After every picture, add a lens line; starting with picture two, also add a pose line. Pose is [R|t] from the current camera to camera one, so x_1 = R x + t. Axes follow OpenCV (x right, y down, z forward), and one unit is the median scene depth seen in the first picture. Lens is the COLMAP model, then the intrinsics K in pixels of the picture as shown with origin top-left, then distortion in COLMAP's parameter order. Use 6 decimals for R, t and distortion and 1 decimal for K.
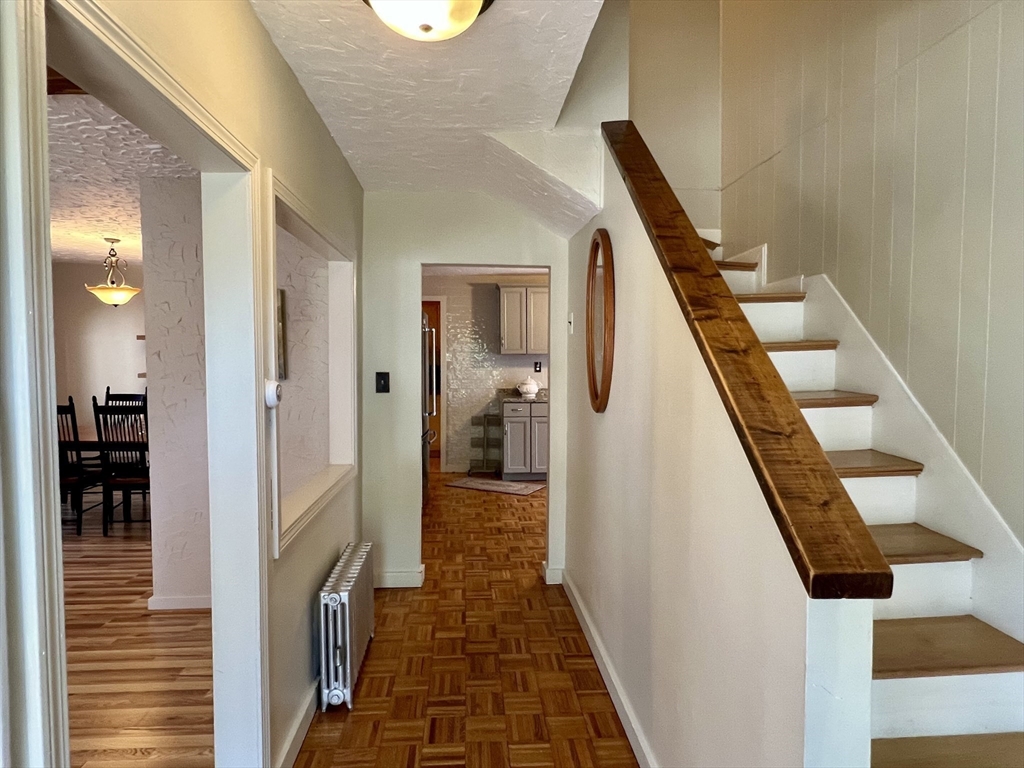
lens RADIAL K [[576.9, 0, 508.9], [0, 576.9, 381.4], [0, 0, 1]] dist [0.000420, -0.000165]
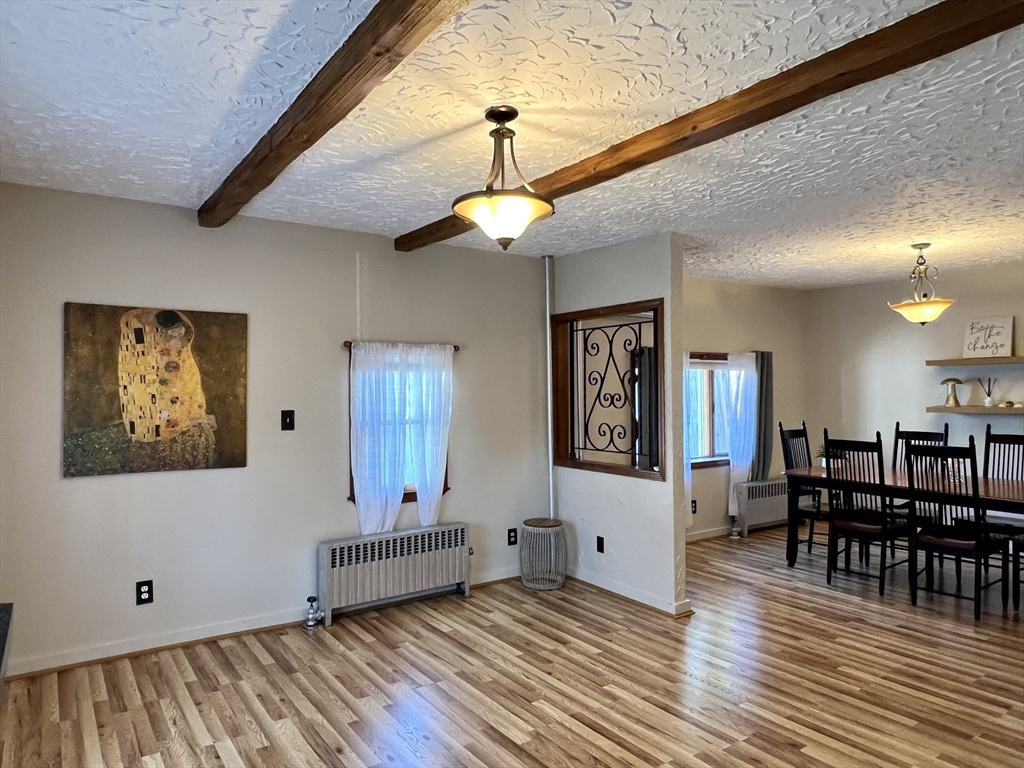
lens RADIAL K [[657.7, 0, 512.2], [0, 657.7, 383.7], [0, 0, 1]] dist [-0.008671, -0.003222]
pose [[0.527040, -0.016200, -0.849686, -0.203909], [-0.028706, 0.998908, -0.036850, 0.005574], [0.849355, 0.043812, 0.526000, 0.013533]]
